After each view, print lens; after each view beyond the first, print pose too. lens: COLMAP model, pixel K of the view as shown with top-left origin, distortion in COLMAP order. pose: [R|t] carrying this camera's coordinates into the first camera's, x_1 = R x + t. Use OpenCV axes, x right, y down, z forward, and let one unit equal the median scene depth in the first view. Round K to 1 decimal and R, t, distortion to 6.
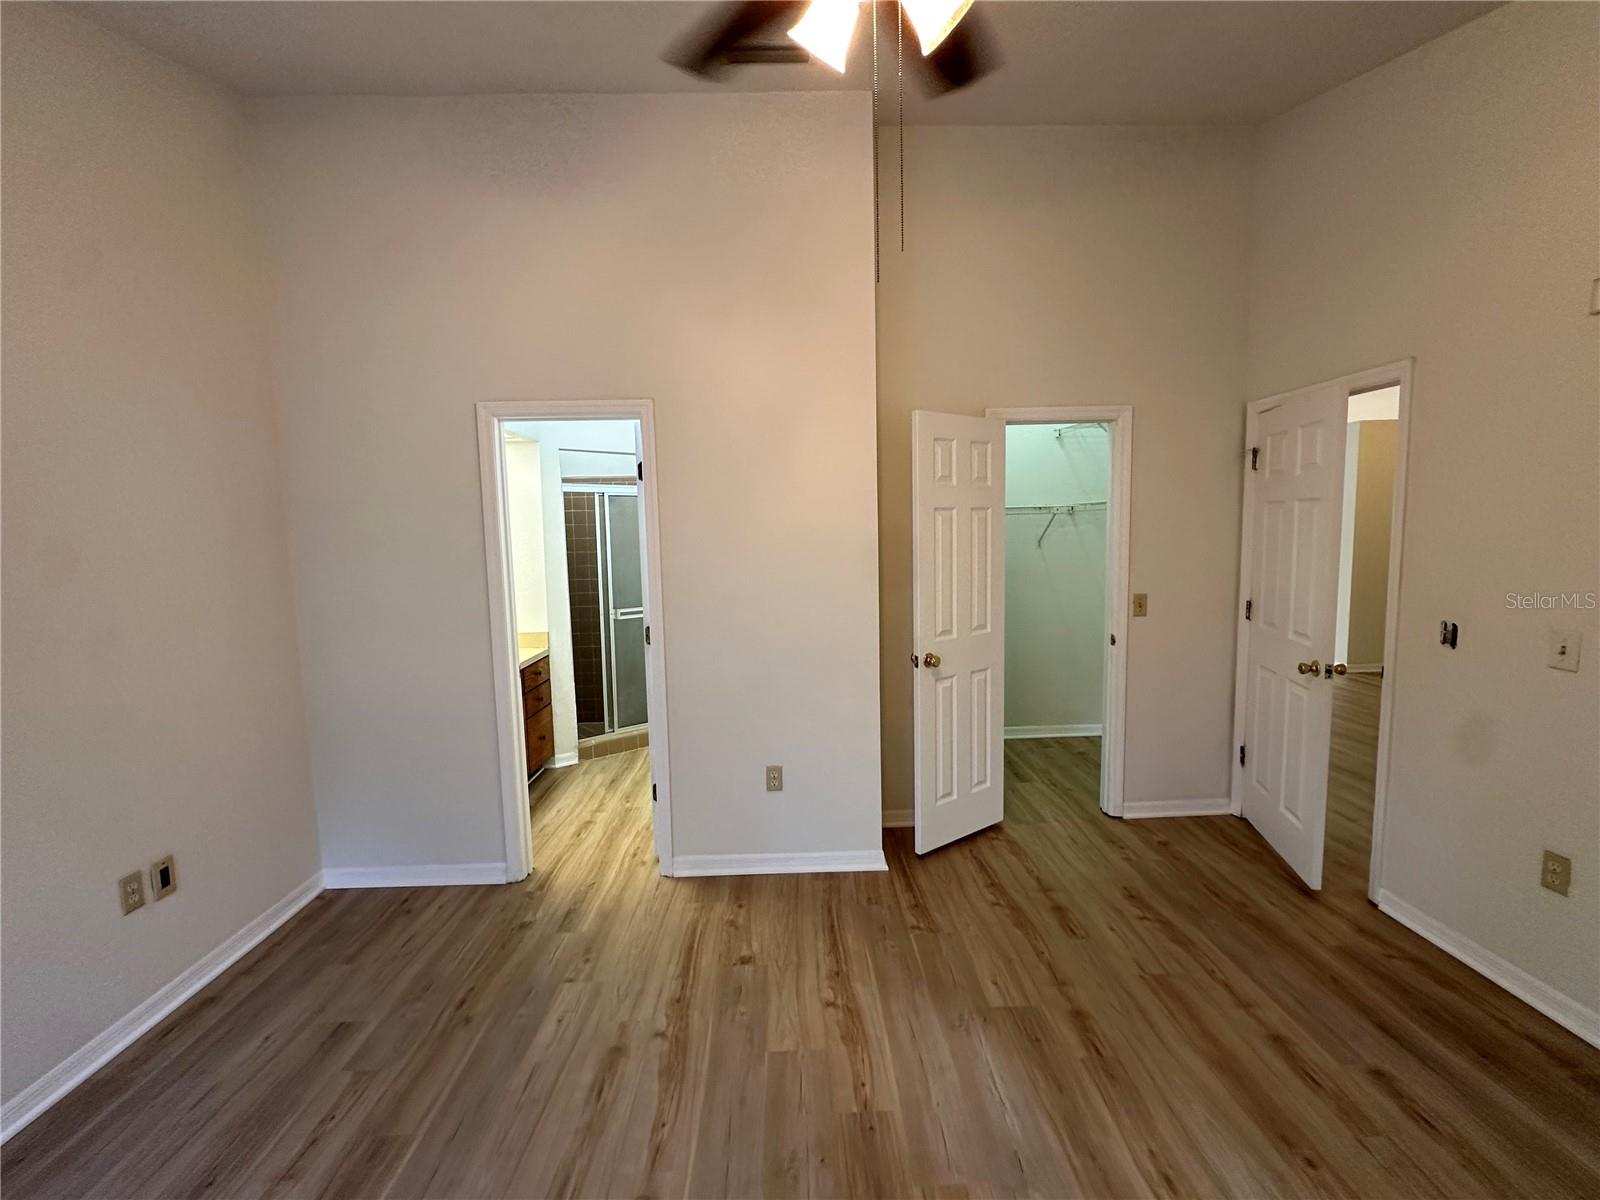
lens RADIAL K [[682.8, 0, 798.5], [0, 682.8, 602.7], [0, 0, 1]] dist [-0.001552, -0.000499]
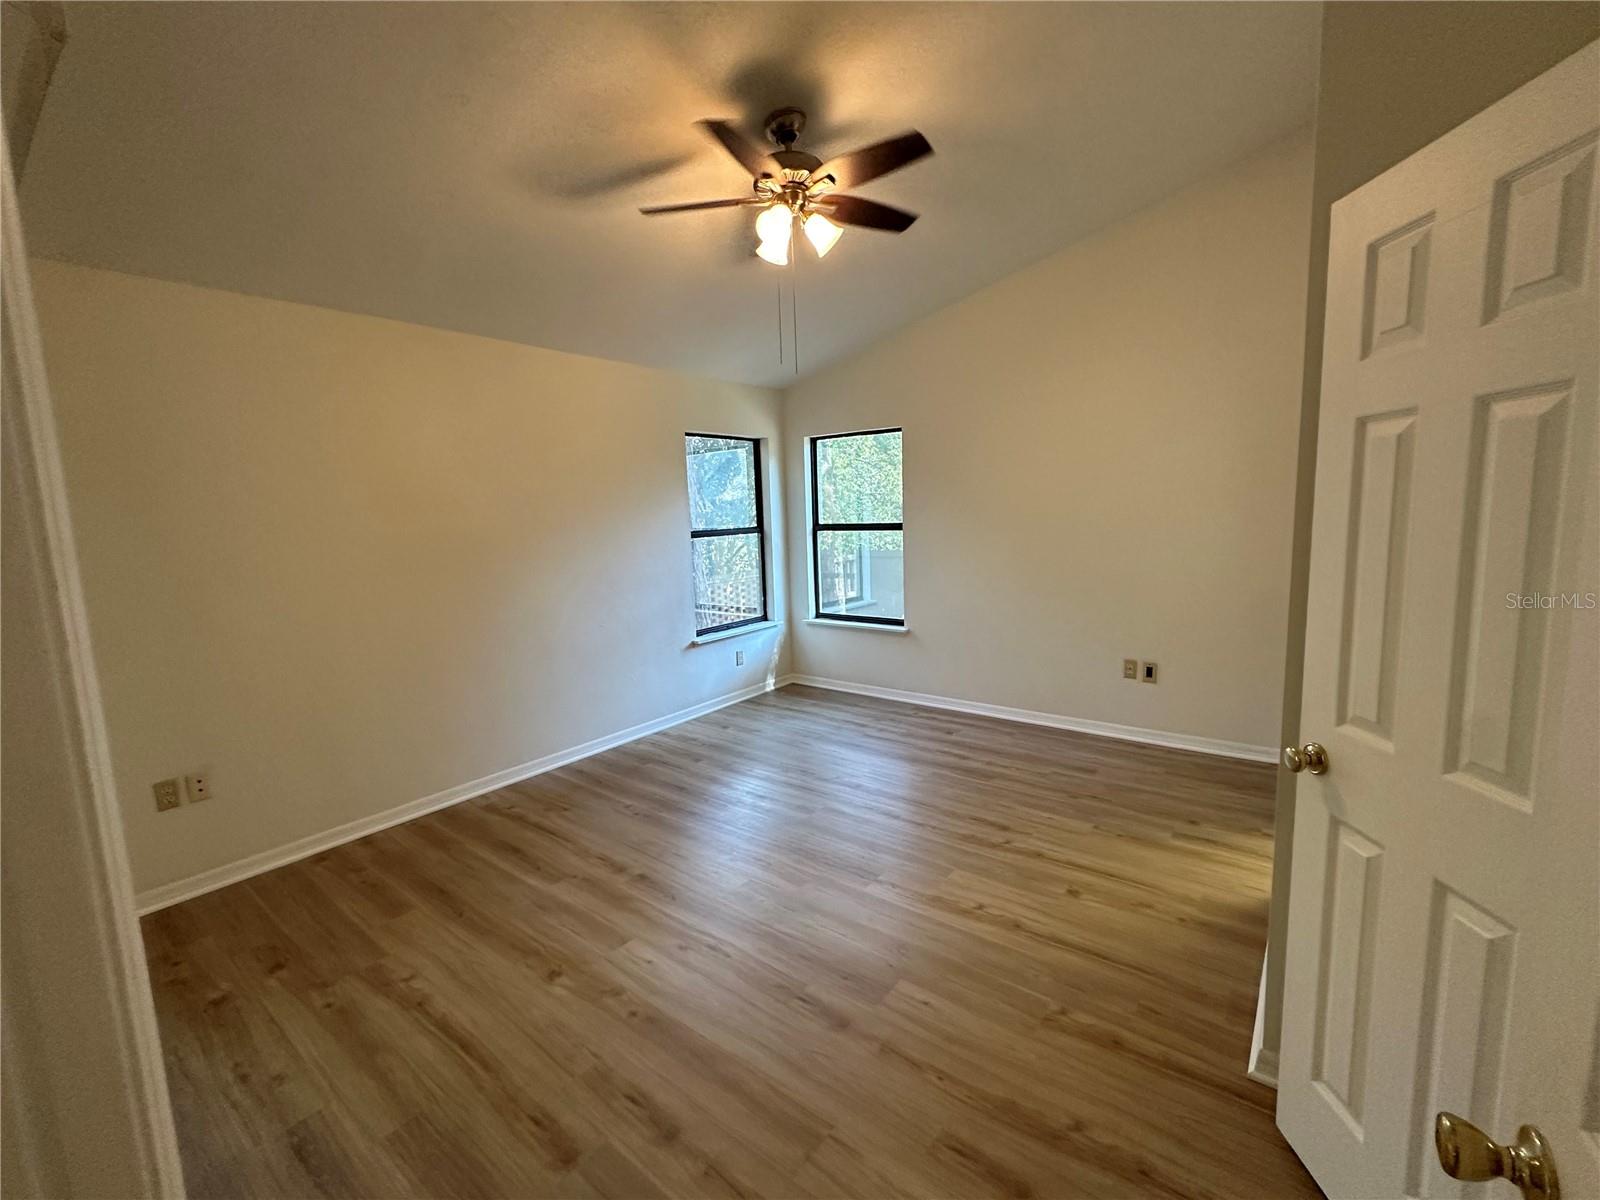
lens RADIAL K [[682.8, 0, 804.6], [0, 682.8, 594.7], [0, 0, 1]] dist [-0.001552, -0.000499]
pose [[-0.630264, 0.141484, -0.763380, 1.030759], [-0.030814, 0.977922, 0.206687, -0.150665], [0.775769, 0.153790, -0.611990, 1.390118]]
